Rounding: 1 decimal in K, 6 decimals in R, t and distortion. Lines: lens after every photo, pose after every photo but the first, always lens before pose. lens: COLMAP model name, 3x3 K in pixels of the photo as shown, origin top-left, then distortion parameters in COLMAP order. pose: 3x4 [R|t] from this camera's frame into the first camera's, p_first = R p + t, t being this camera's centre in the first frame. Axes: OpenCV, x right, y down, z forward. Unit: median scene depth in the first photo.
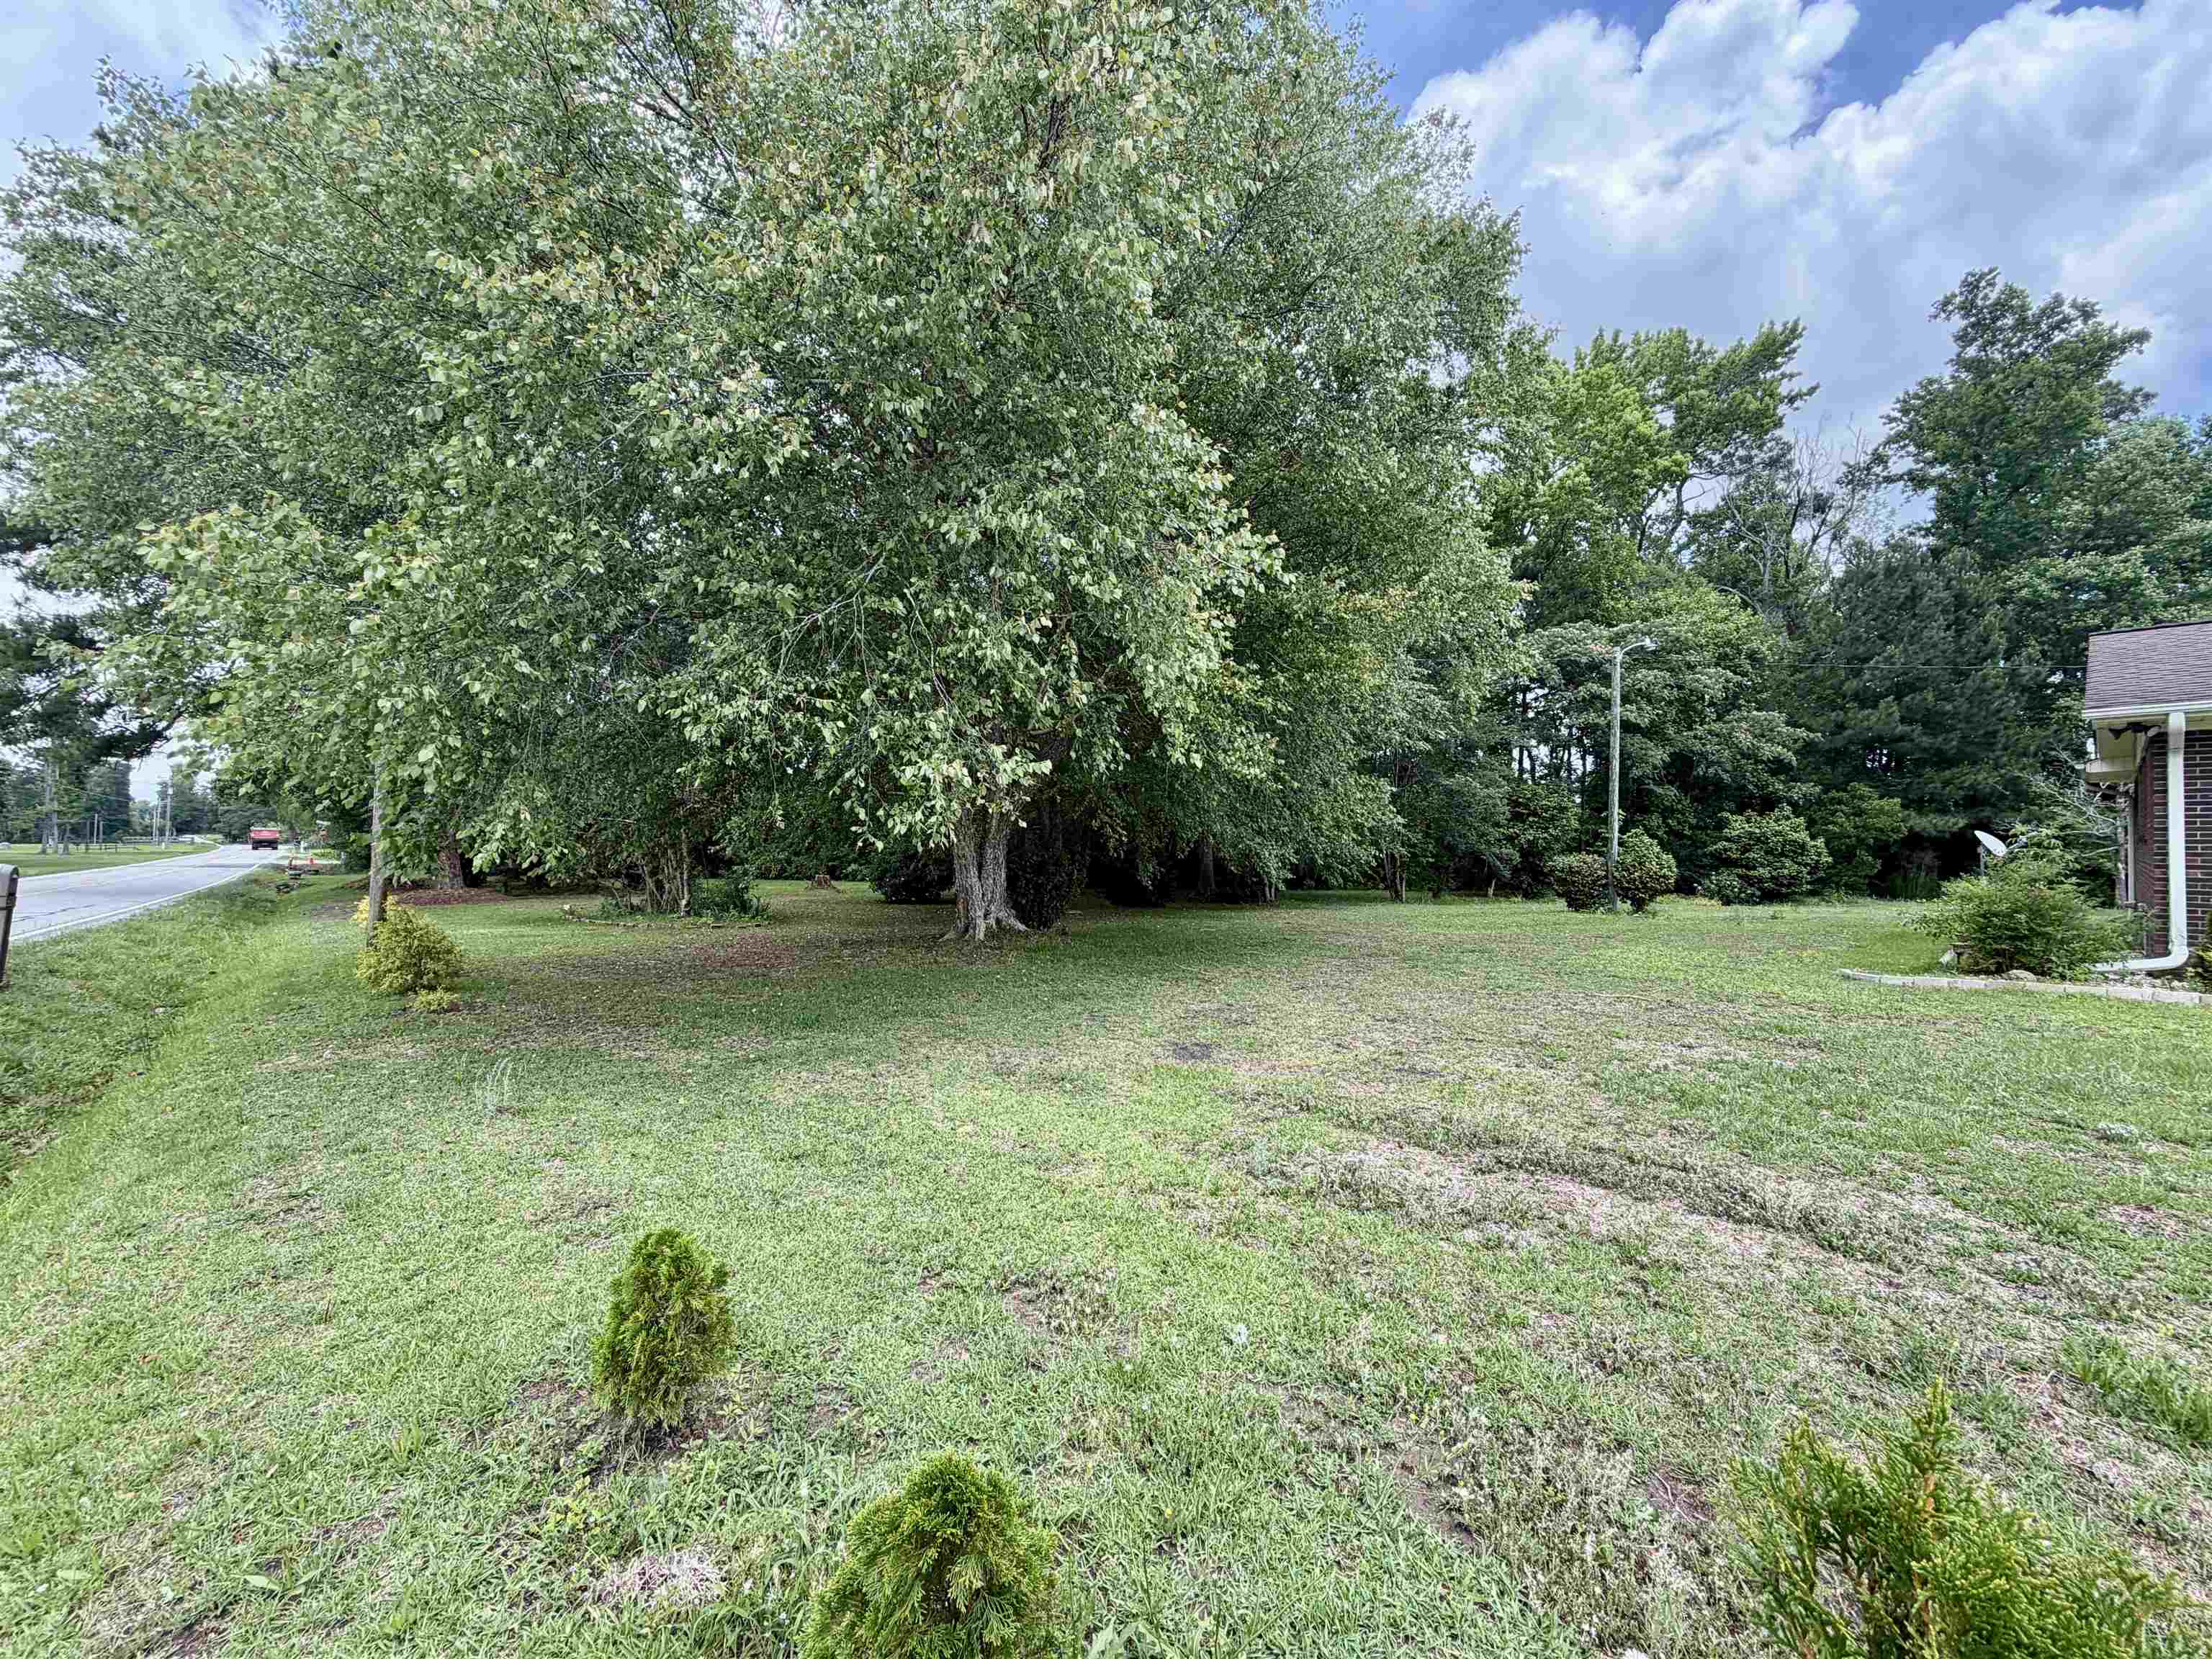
lens RADIAL K [[877.3, 0, 1098.7], [0, 877.3, 832.3], [0, 0, 1]] dist [-0.001845, -0.000200]
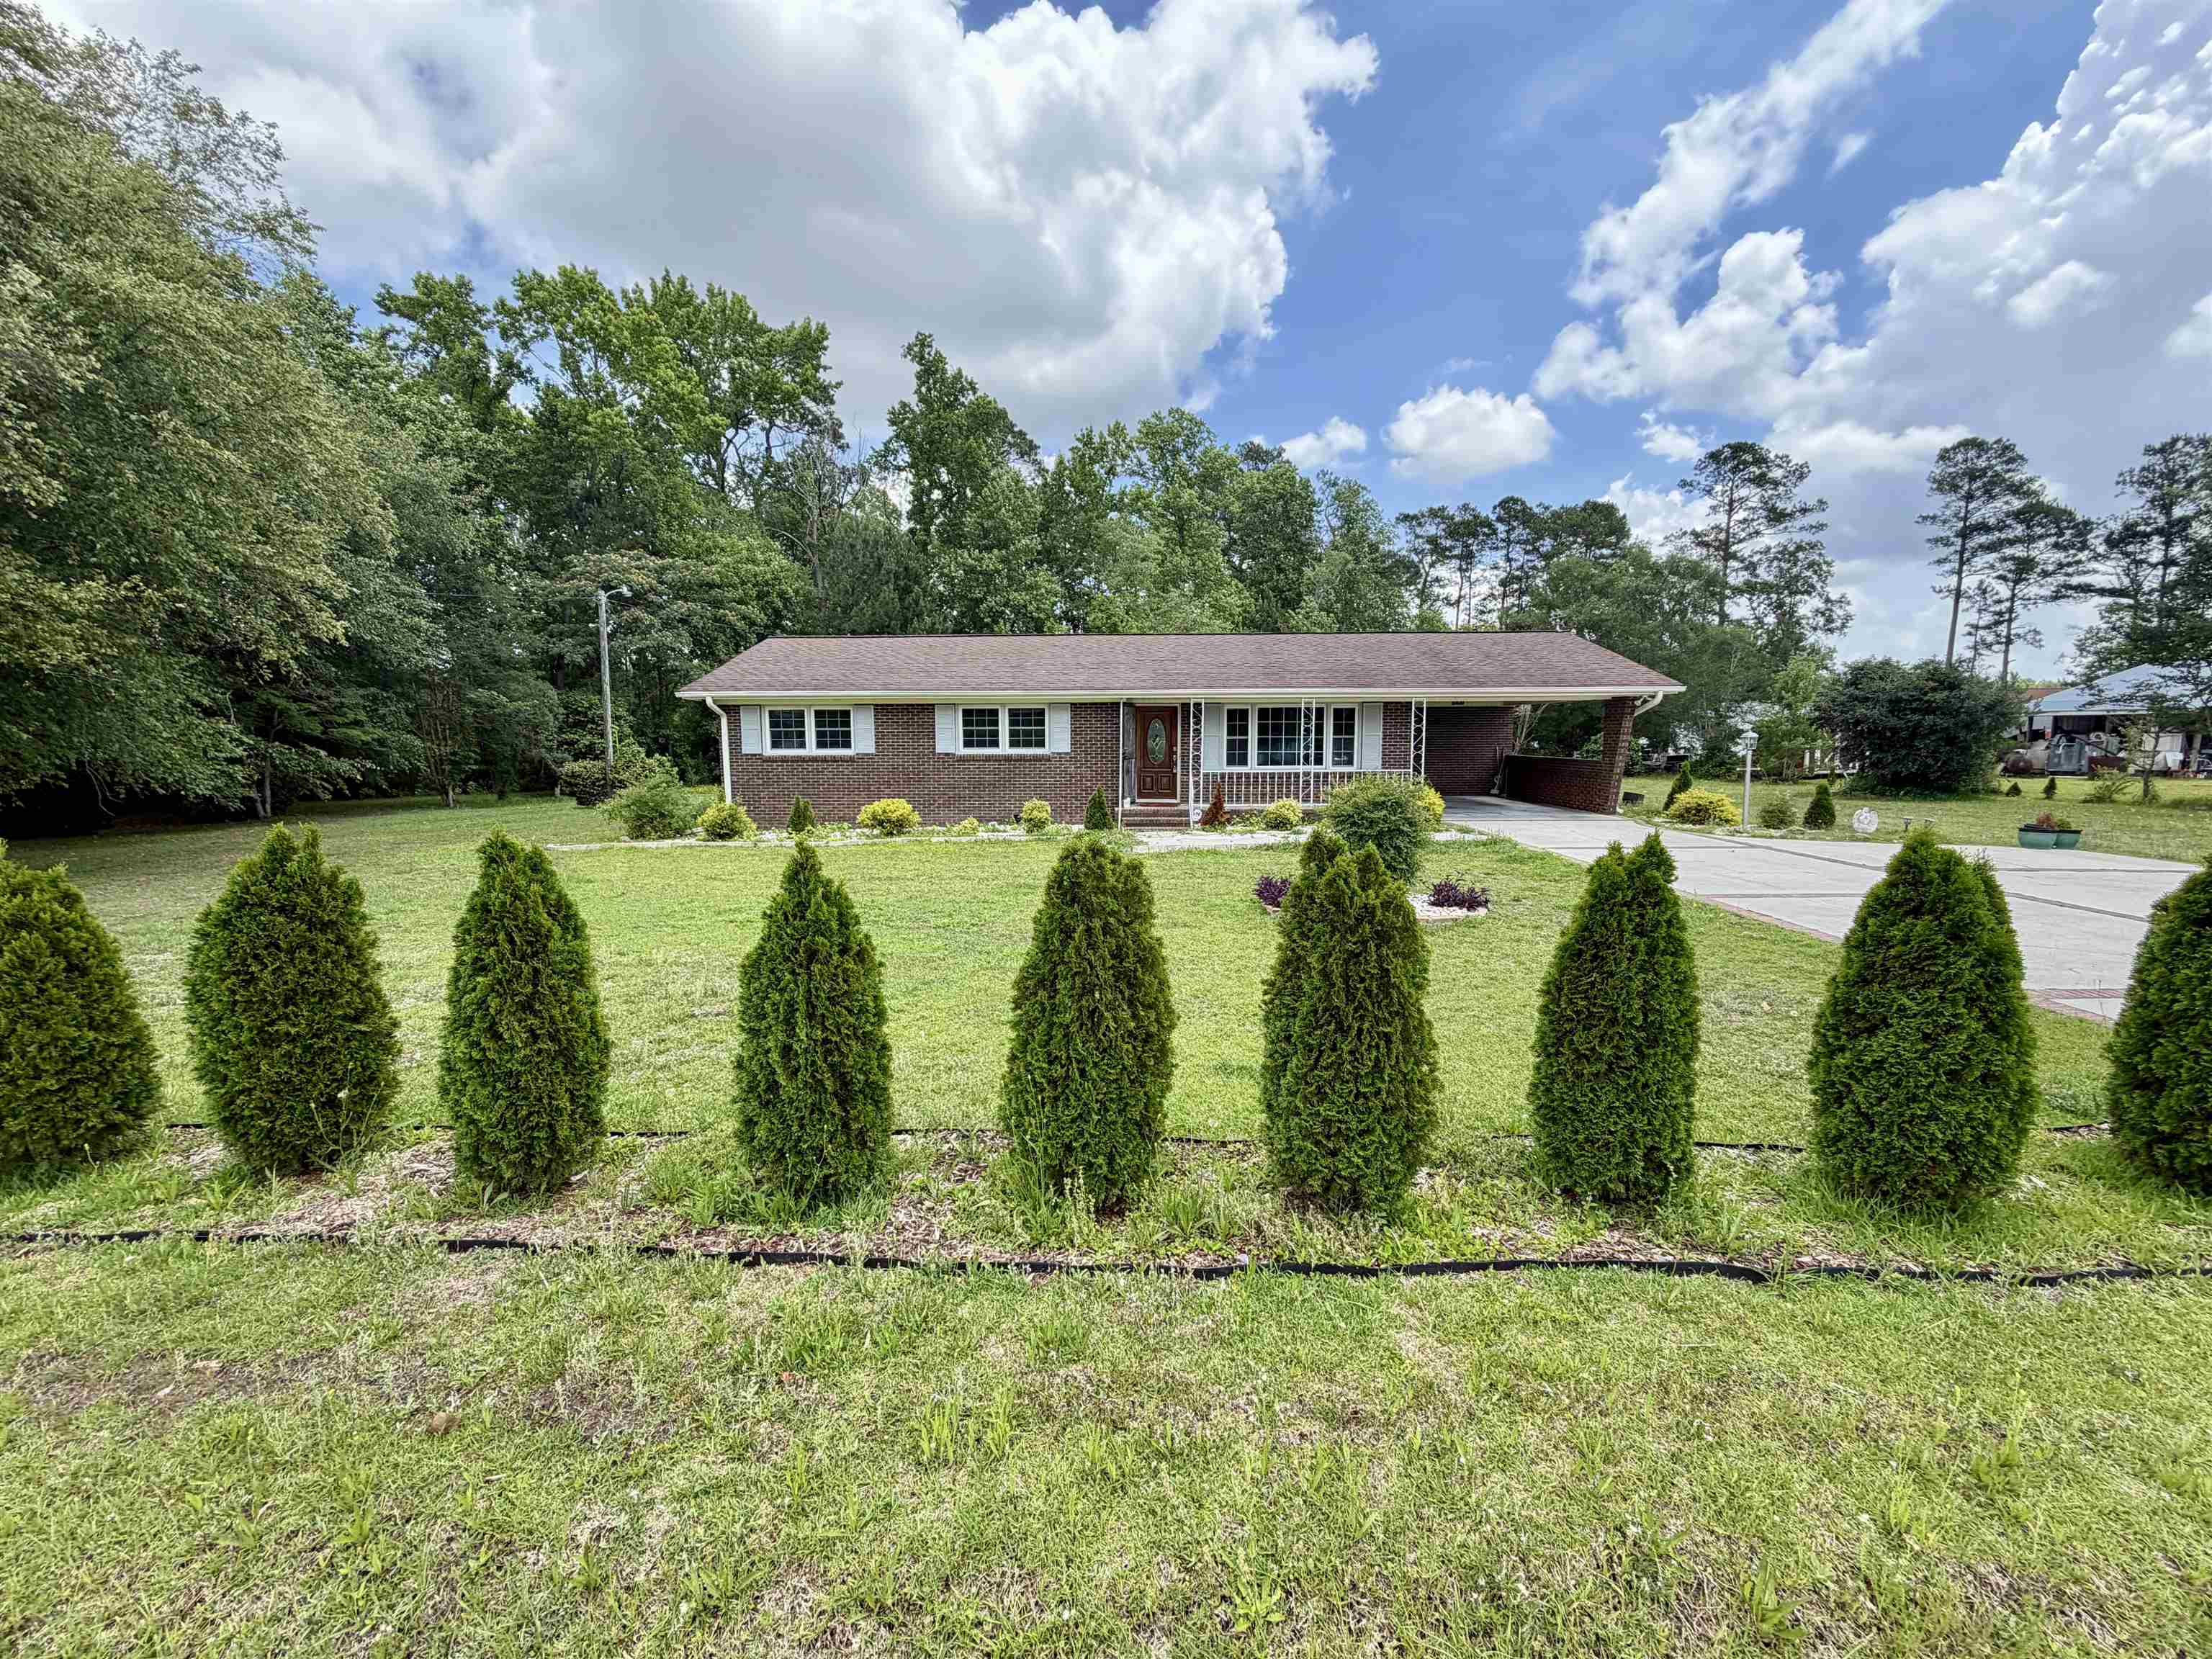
lens RADIAL K [[877.3, 0, 1098.7], [0, 877.3, 832.3], [0, 0, 1]] dist [-0.001845, -0.000200]
pose [[0.683328, -0.093423, 0.724110, 0.091153], [-0.002046, 0.991531, 0.129855, -0.023333], [-0.730109, -0.090215, 0.677349, -0.229365]]
